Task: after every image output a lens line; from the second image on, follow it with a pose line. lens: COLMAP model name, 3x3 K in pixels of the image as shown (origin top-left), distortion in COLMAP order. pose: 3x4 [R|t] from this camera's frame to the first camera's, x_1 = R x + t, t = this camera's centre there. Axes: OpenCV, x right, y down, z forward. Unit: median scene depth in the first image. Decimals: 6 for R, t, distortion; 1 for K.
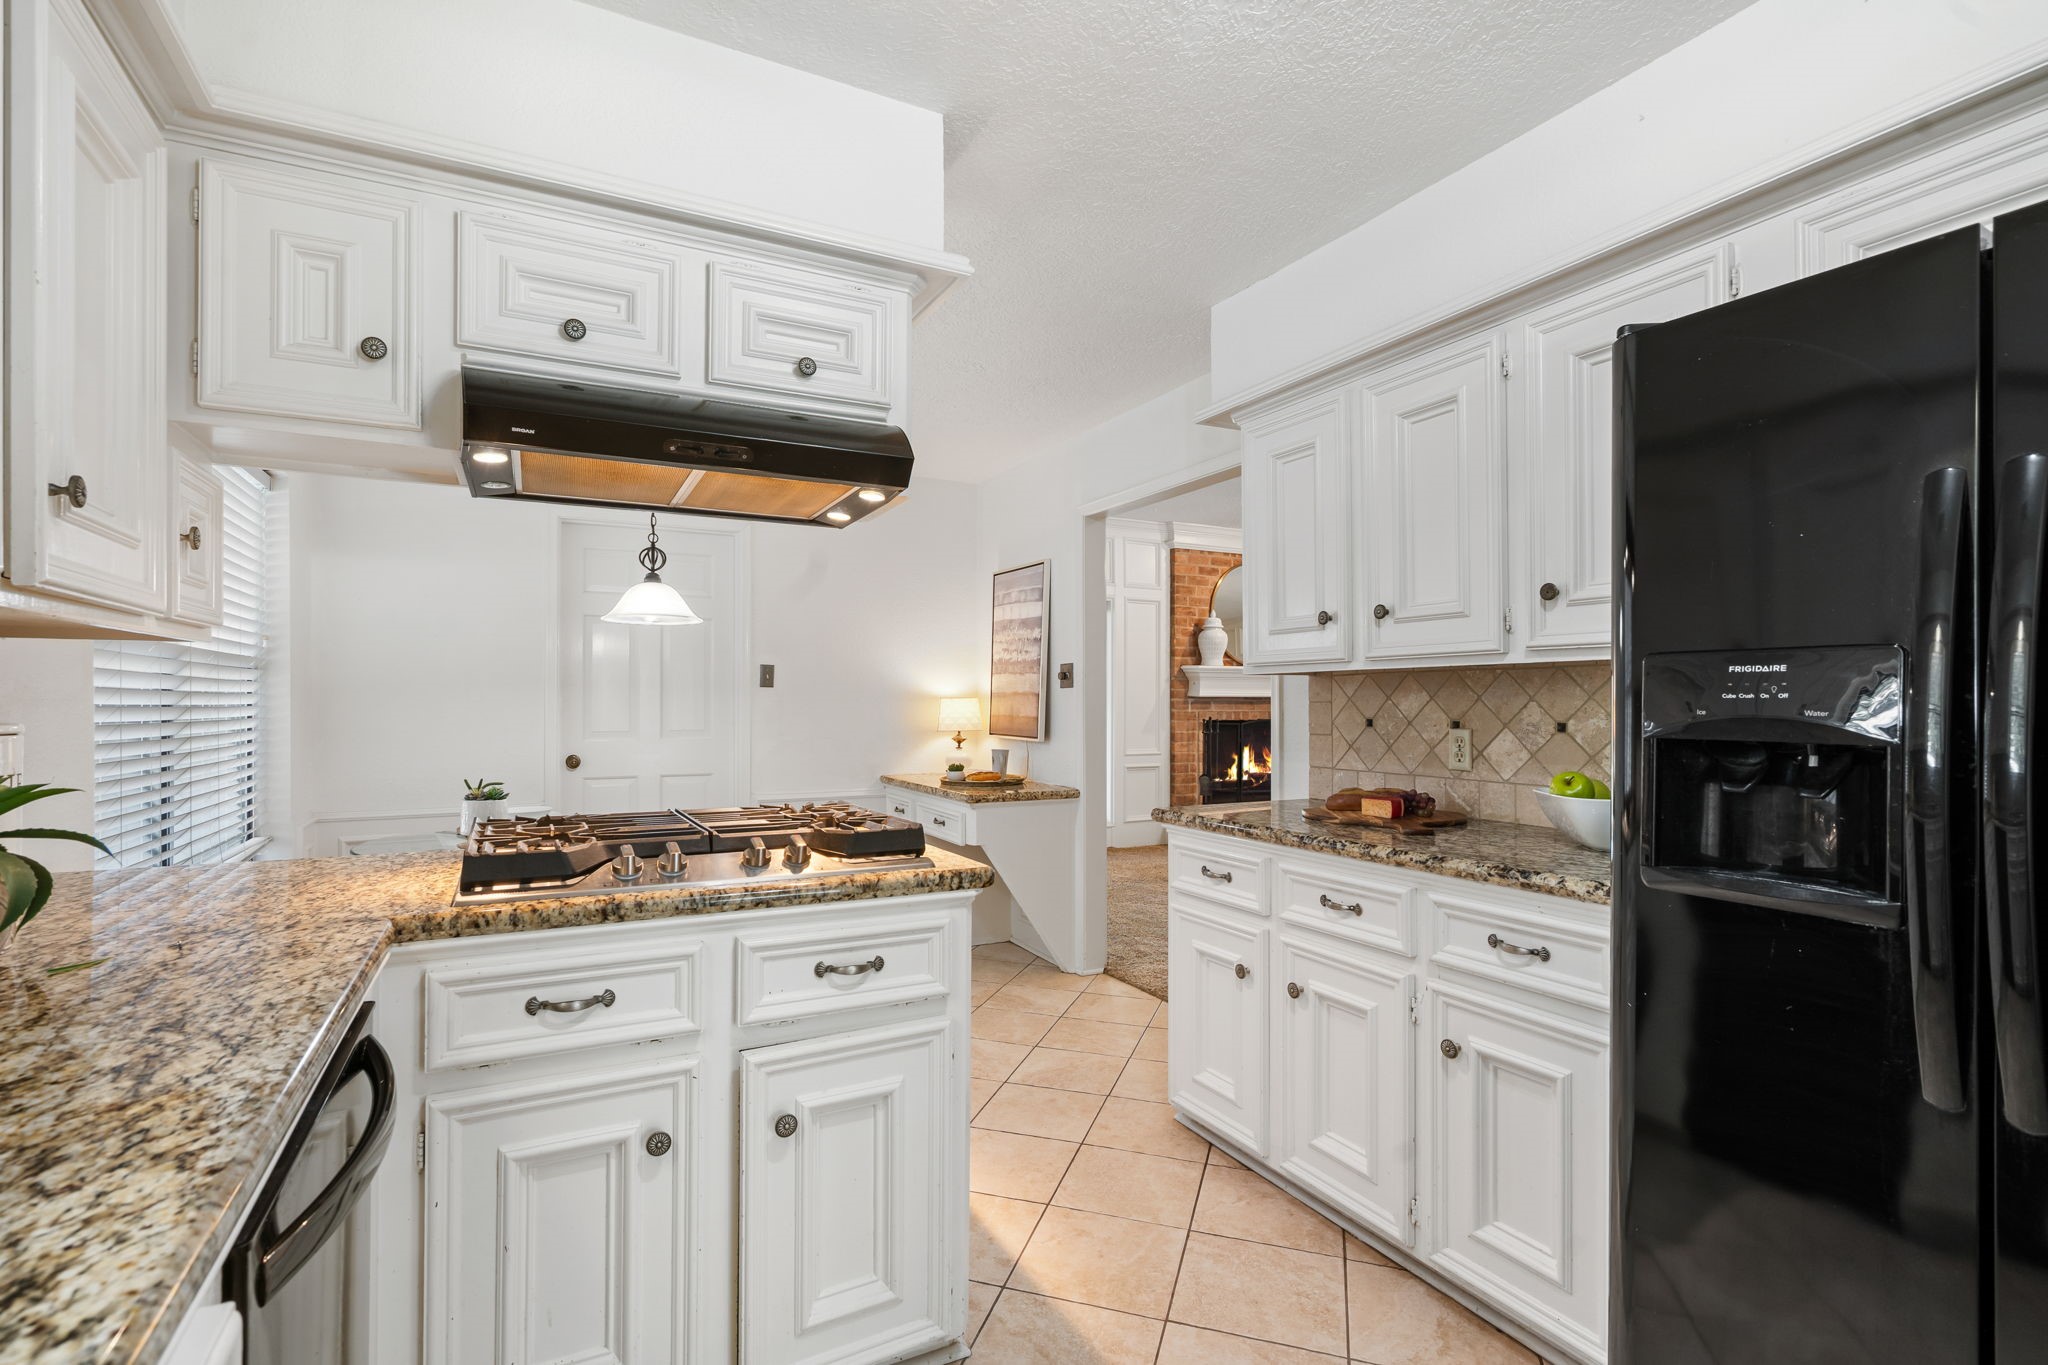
lens RADIAL K [[939.3, 0, 1019.7], [0, 939.3, 697.4], [0, 0, 1]] dist [-0.000216, 0.001966]
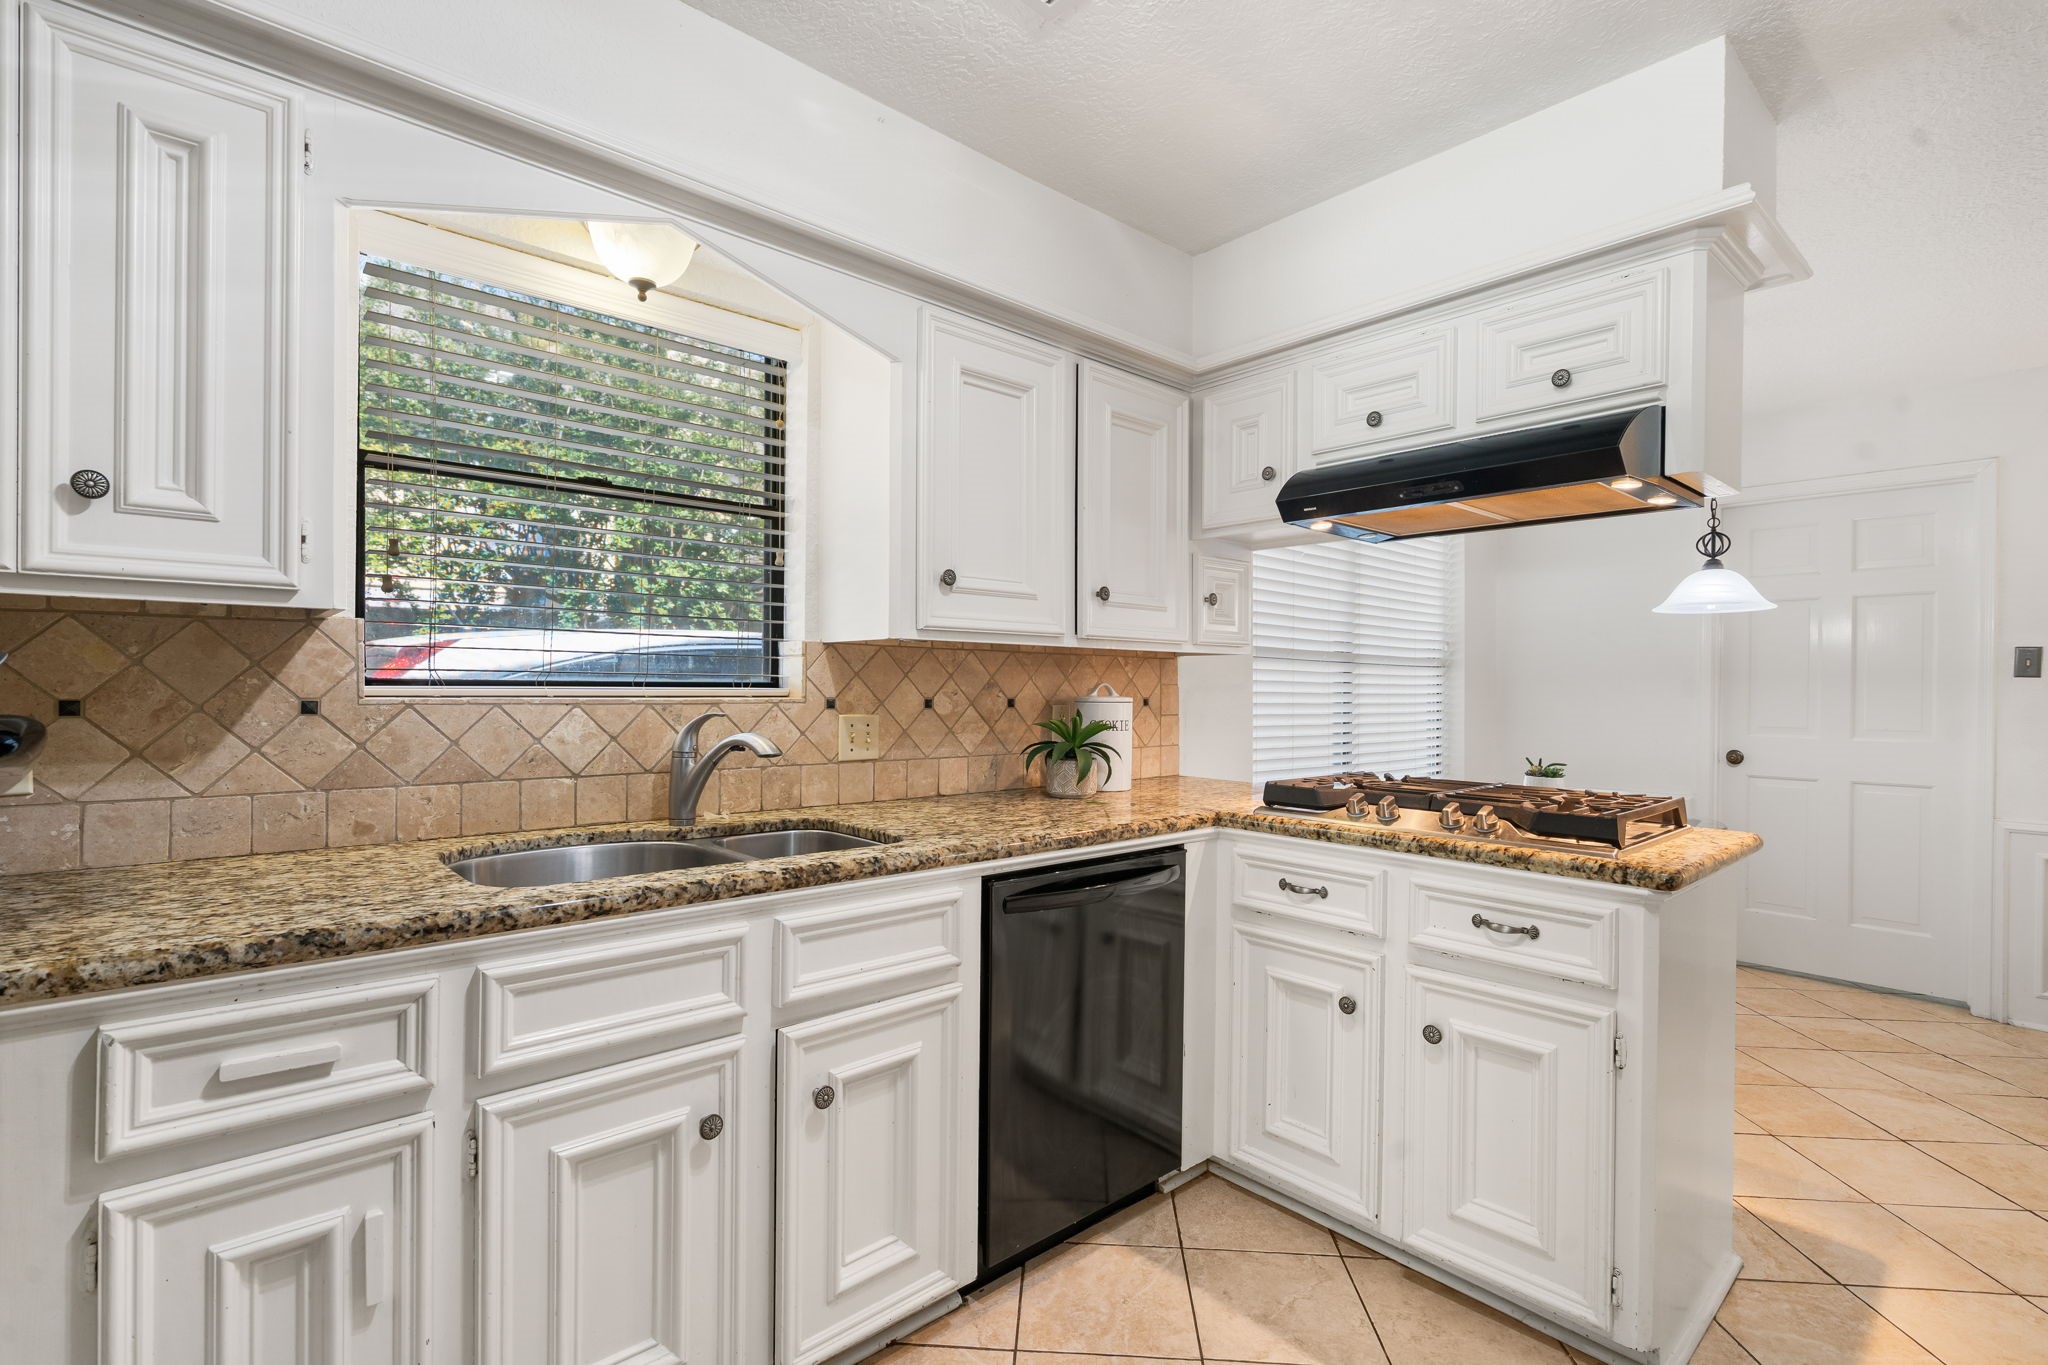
lens RADIAL K [[939.3, 0, 1017.3], [0, 939.3, 694.2], [0, 0, 1]] dist [-0.000216, 0.001966]
pose [[0.258026, 0.008877, -0.966097, 0.730069], [-0.005332, 0.999956, 0.007764, 0.003314], [0.966123, 0.003148, 0.258061, 0.142534]]
